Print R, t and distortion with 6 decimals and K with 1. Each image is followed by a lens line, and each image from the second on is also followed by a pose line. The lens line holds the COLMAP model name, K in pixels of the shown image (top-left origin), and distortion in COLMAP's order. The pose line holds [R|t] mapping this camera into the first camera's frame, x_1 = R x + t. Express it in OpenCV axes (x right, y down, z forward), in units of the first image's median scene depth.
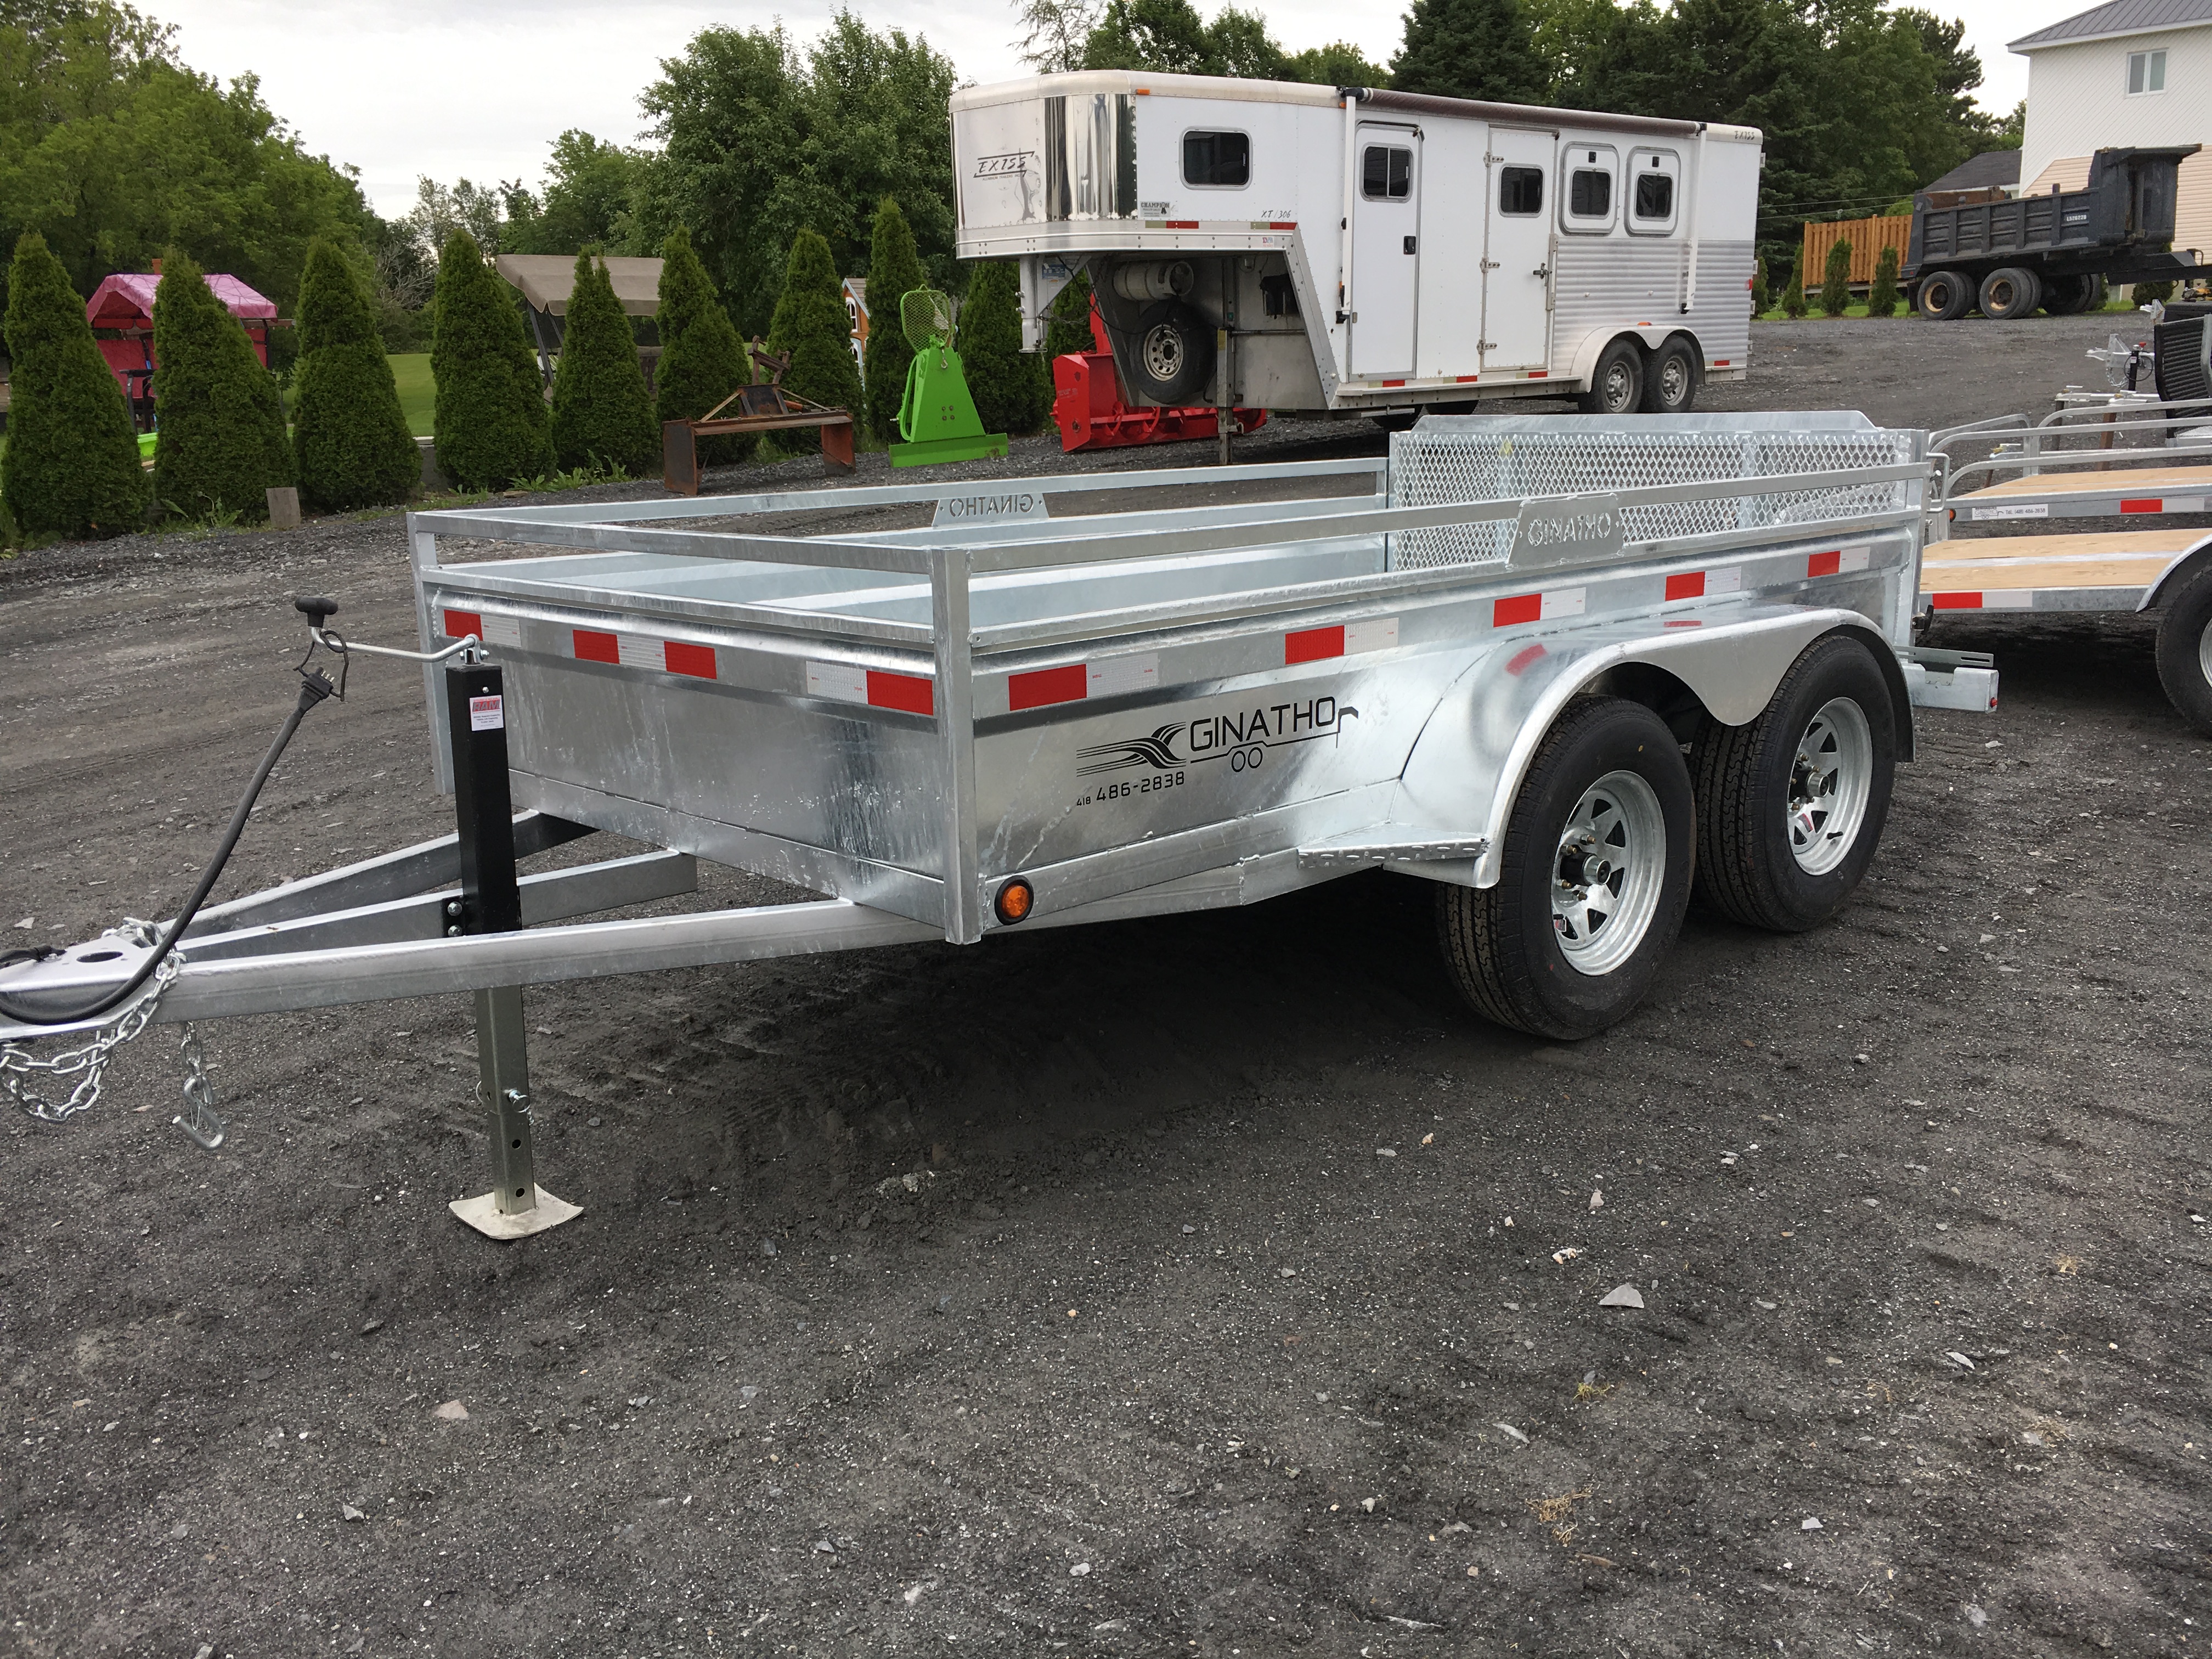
lens RADIAL K [[1874.0, 0, 1106.0], [0, 1874.0, 829.5], [0, 0, 1]] dist [0.094738, -0.125105]
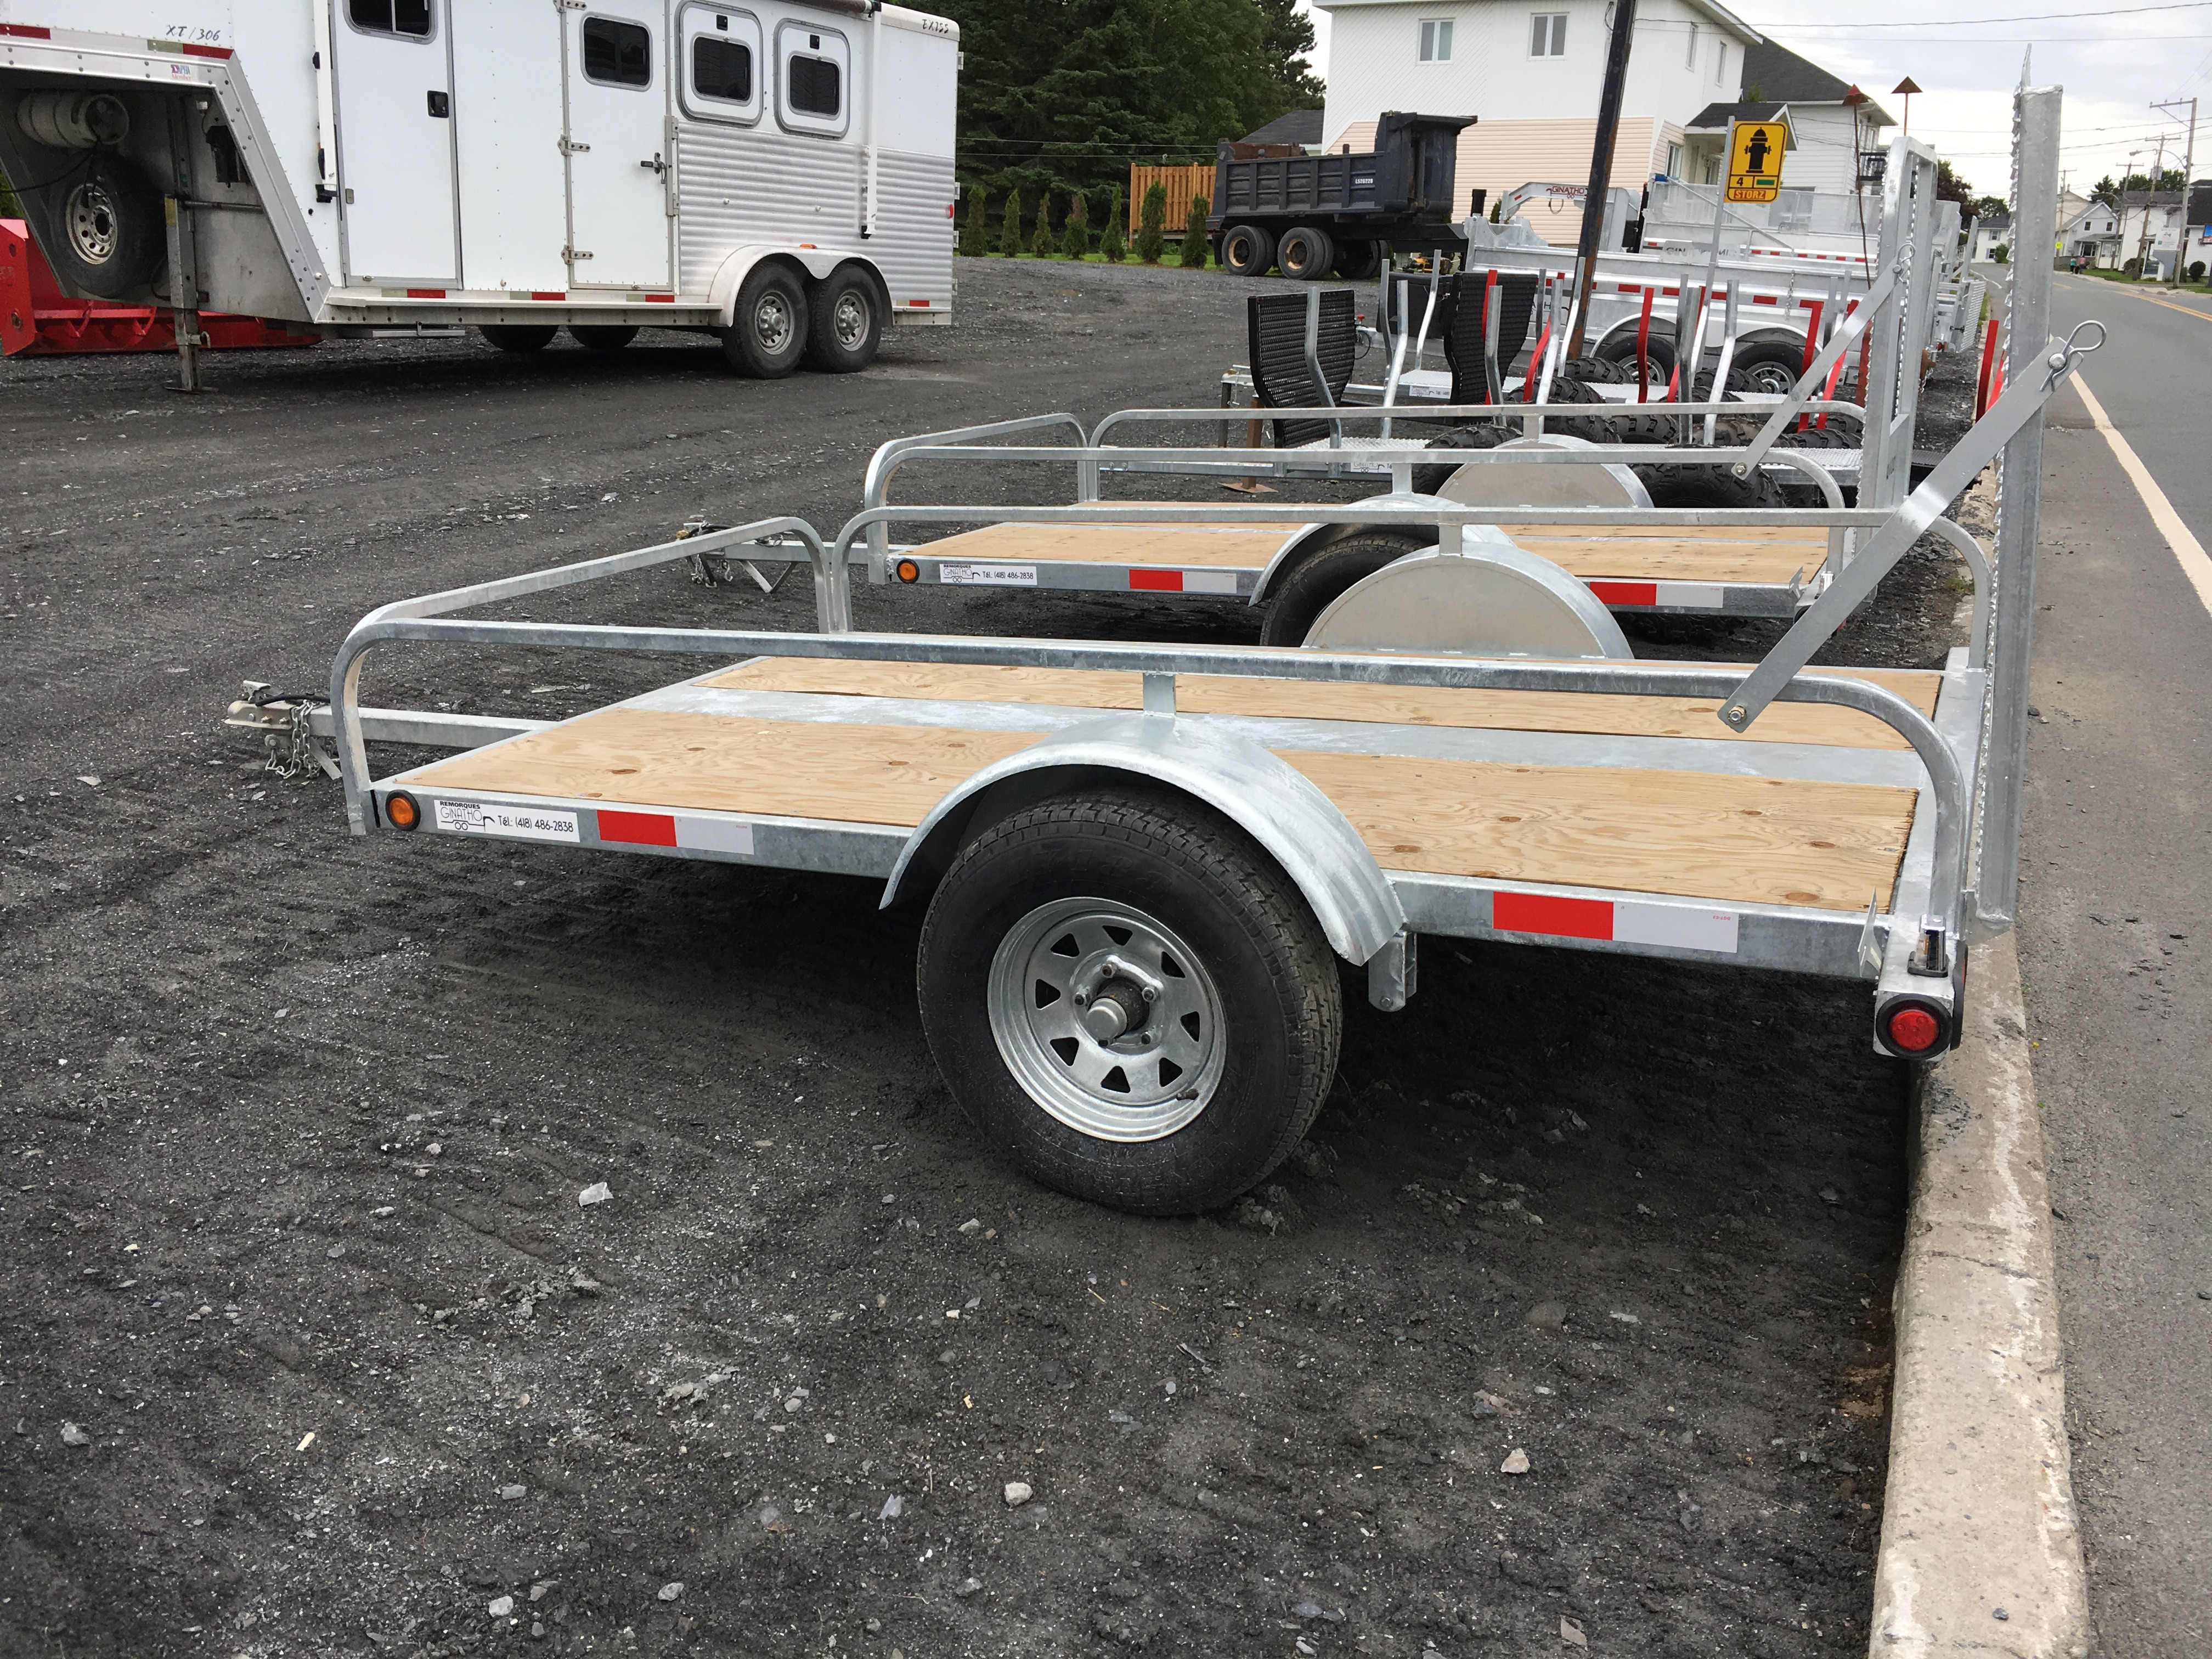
lens RADIAL K [[1874.0, 0, 1106.0], [0, 1874.0, 829.5], [0, 0, 1]] dist [0.094738, -0.125105]
pose [[0.951830, -0.016688, 0.306172, 0.150411], [0.003839, 0.999088, 0.042523, -0.050924], [-0.306603, -0.039300, 0.951026, 0.180238]]
